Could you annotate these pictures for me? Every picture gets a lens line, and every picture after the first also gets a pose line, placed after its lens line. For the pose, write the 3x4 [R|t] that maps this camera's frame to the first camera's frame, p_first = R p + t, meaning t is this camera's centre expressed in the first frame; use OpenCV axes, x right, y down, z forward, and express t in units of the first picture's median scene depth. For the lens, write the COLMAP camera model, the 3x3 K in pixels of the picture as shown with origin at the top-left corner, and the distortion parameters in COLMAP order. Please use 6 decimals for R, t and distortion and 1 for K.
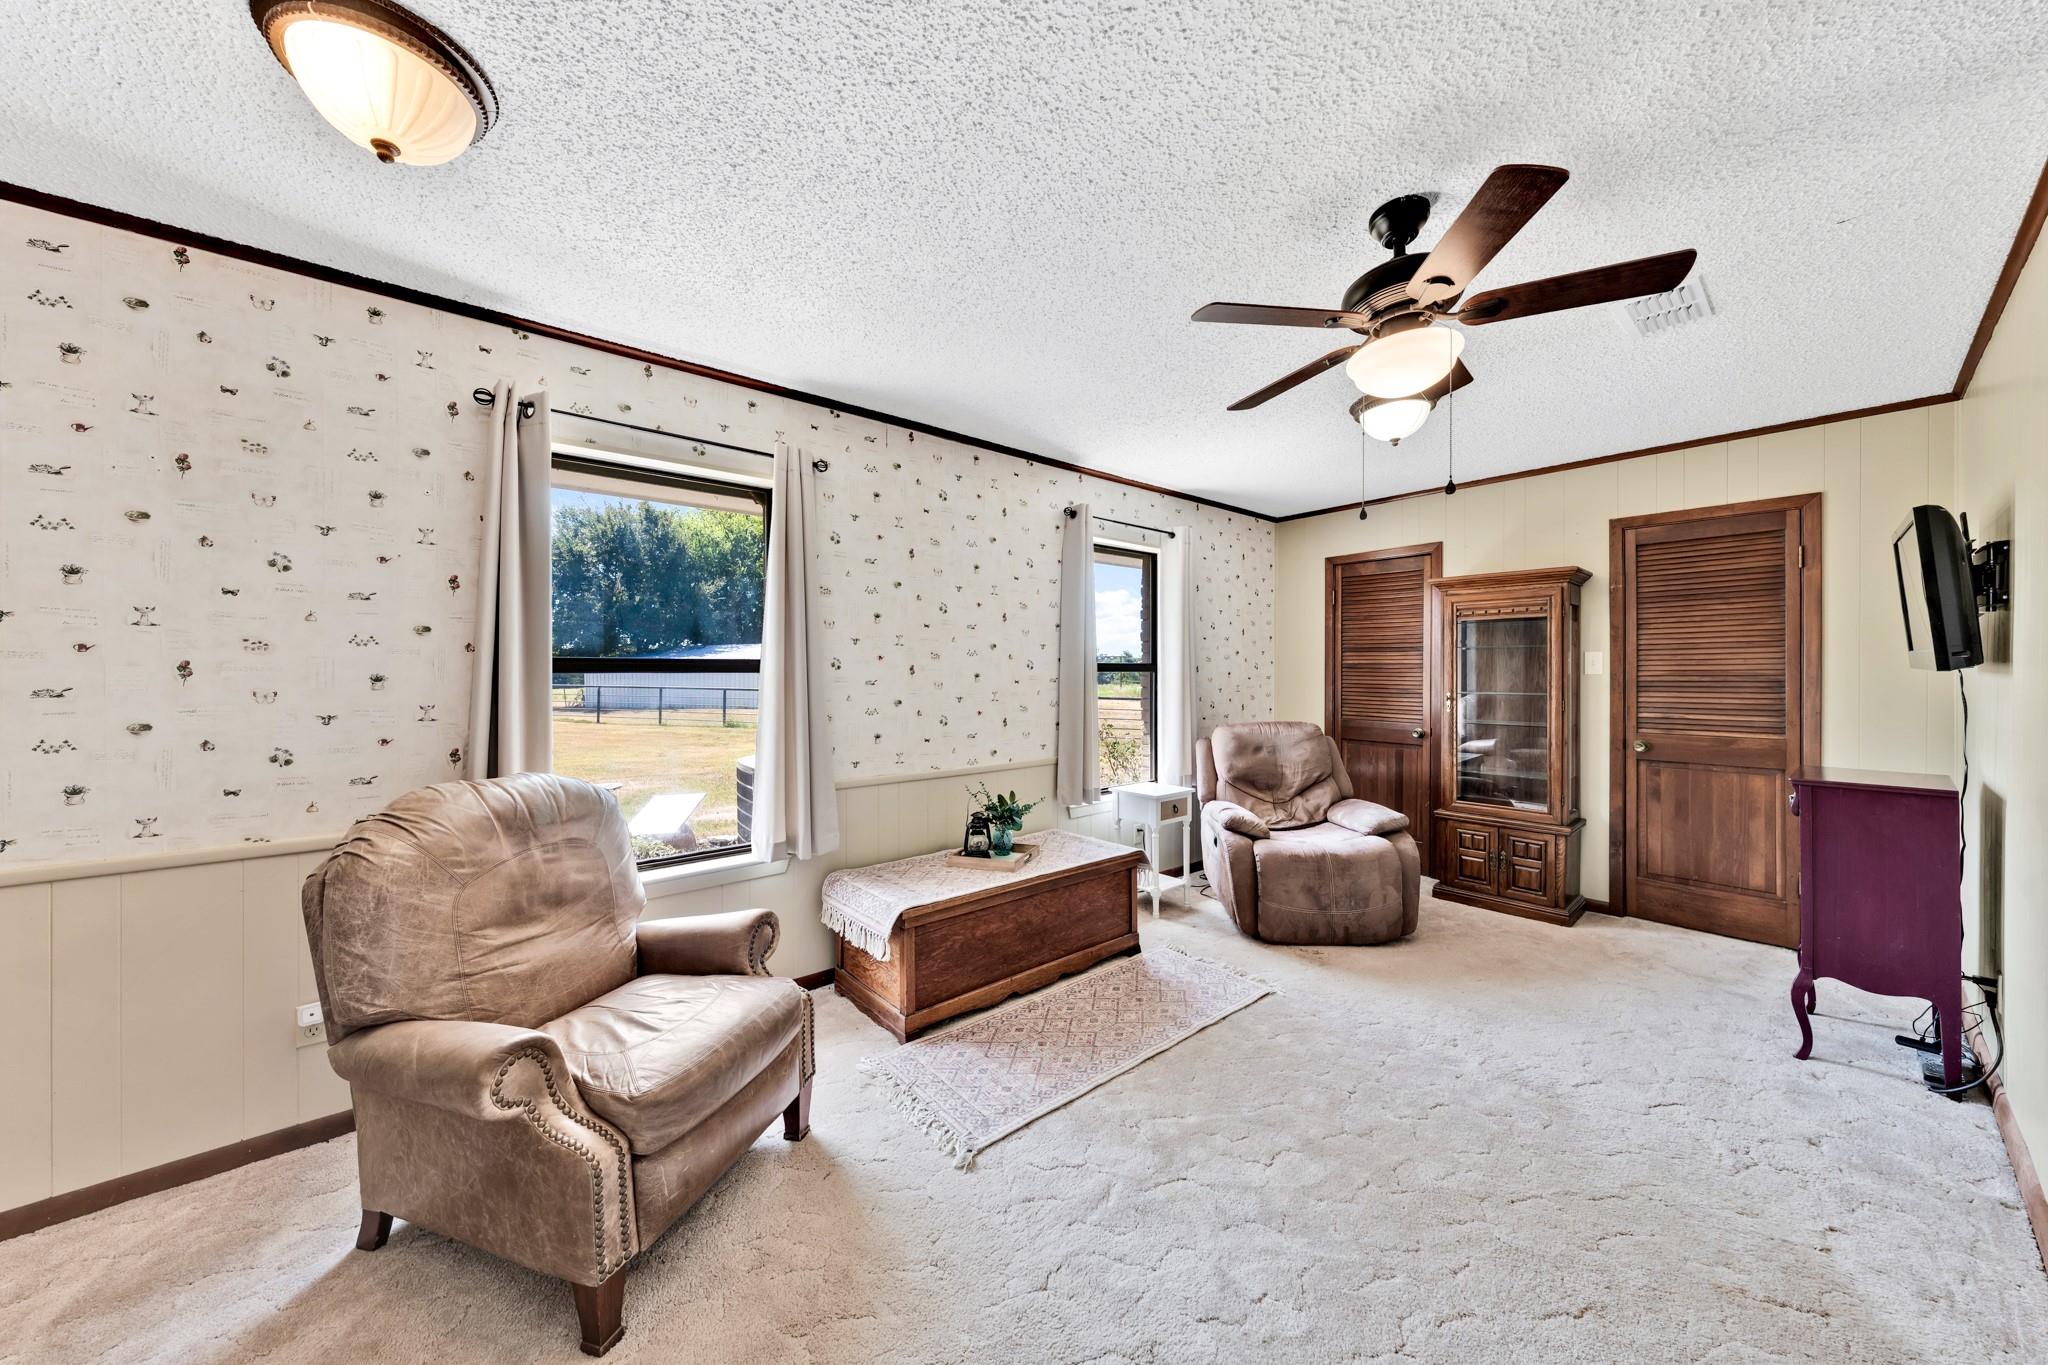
lens RADIAL K [[696.2, 0, 1020.5], [0, 696.2, 669.6], [0, 0, 1]] dist [-0.002103, -0.000178]
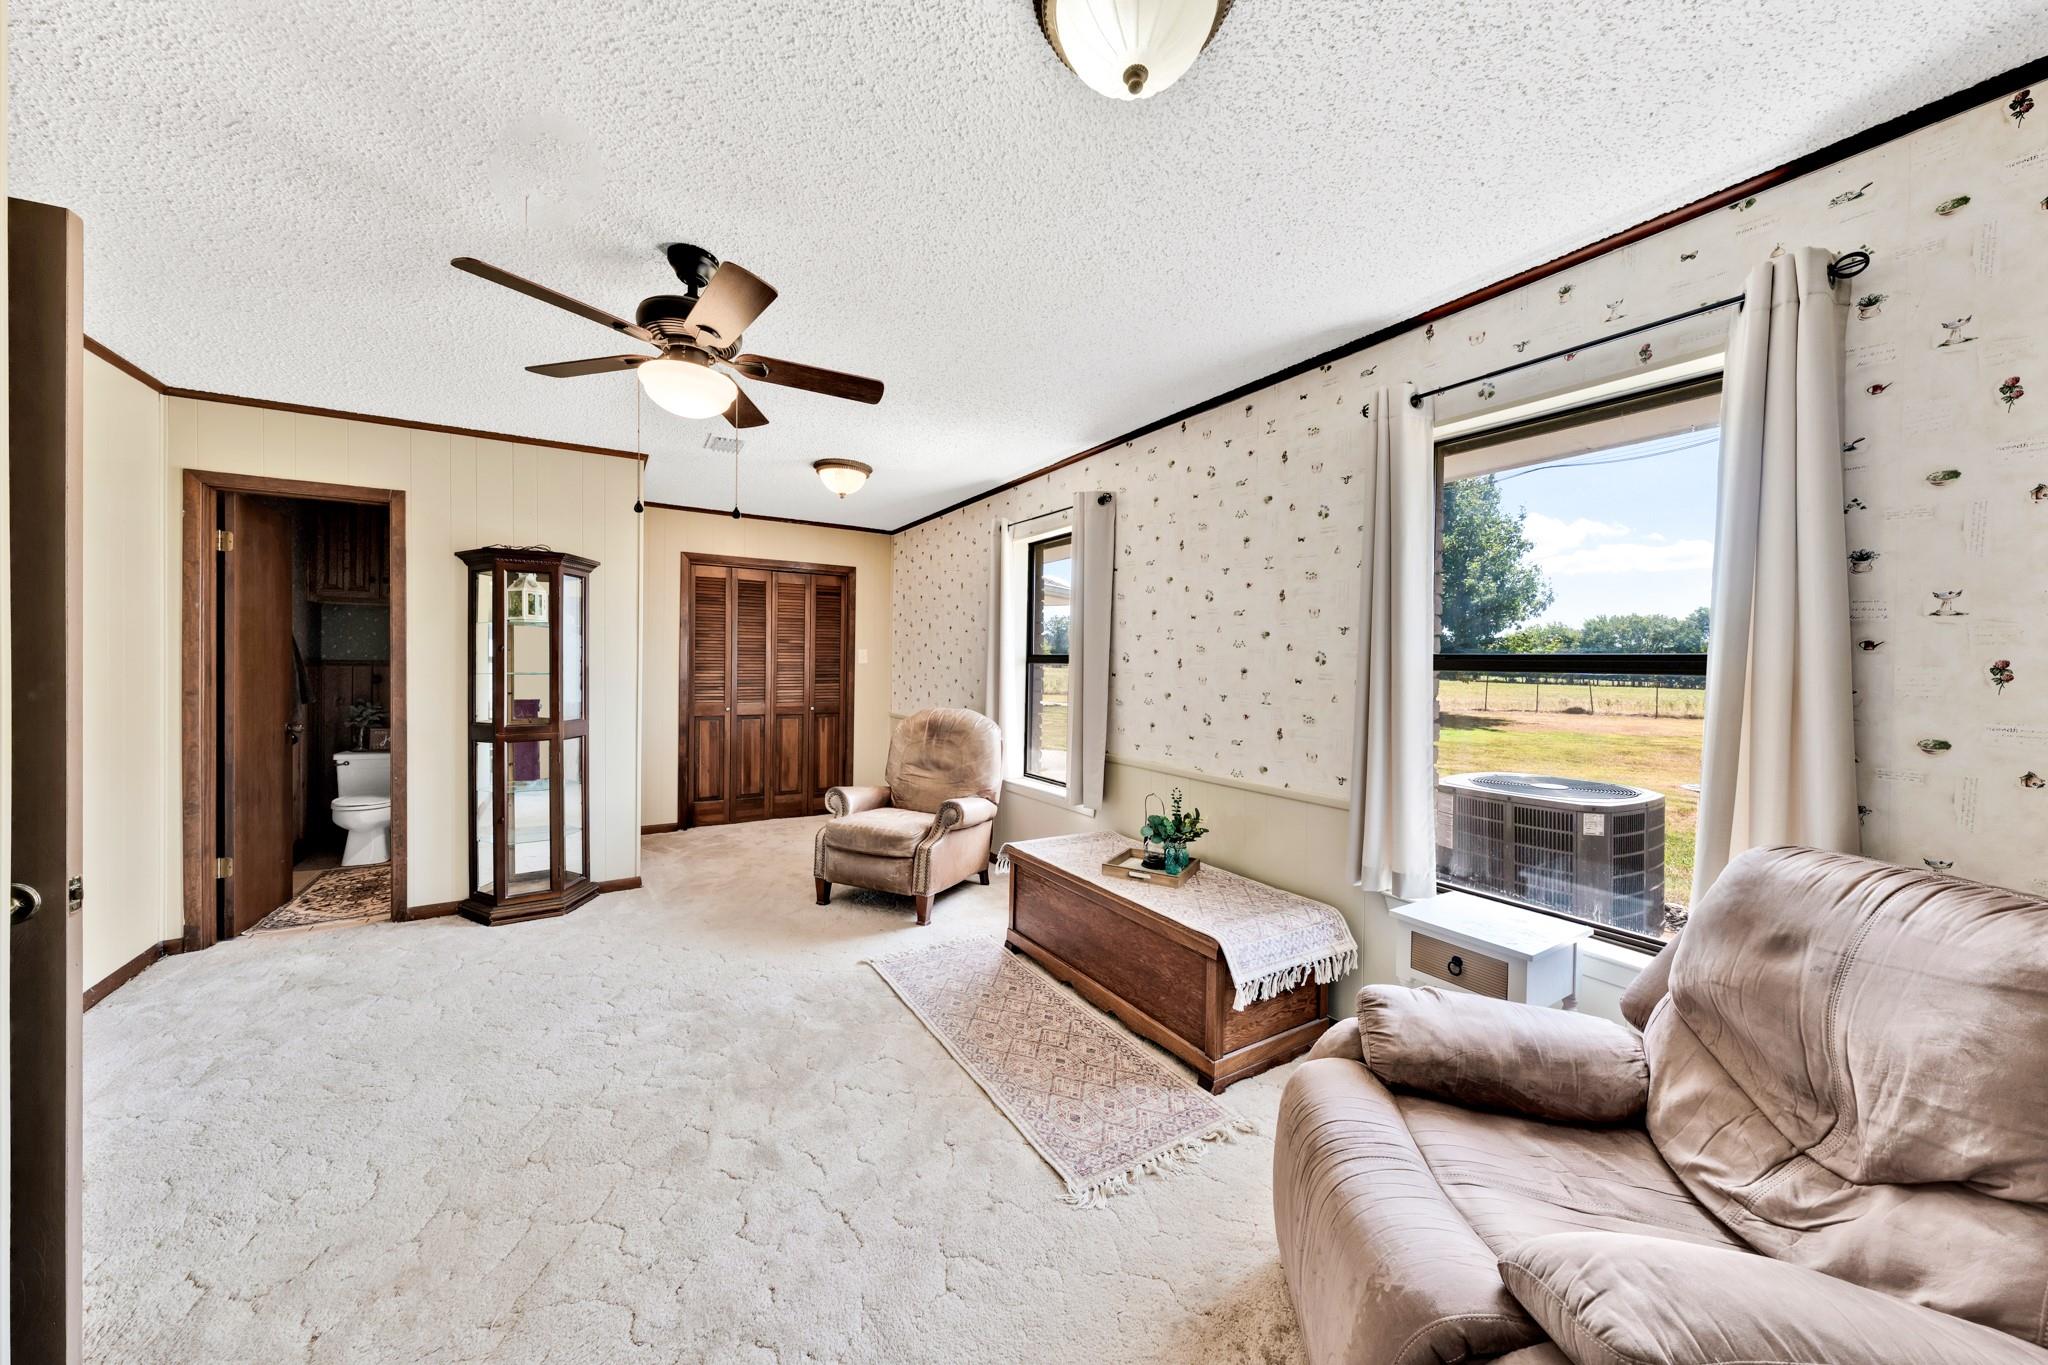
lens RADIAL K [[696.2, 0, 1020.5], [0, 696.2, 669.6], [0, 0, 1]] dist [-0.002103, -0.000178]
pose [[-0.143431, 0.009334, -0.989616, 0.954193], [-0.013207, 0.999848, 0.011345, 0.000824], [0.989572, 0.014697, -0.143286, 1.025166]]
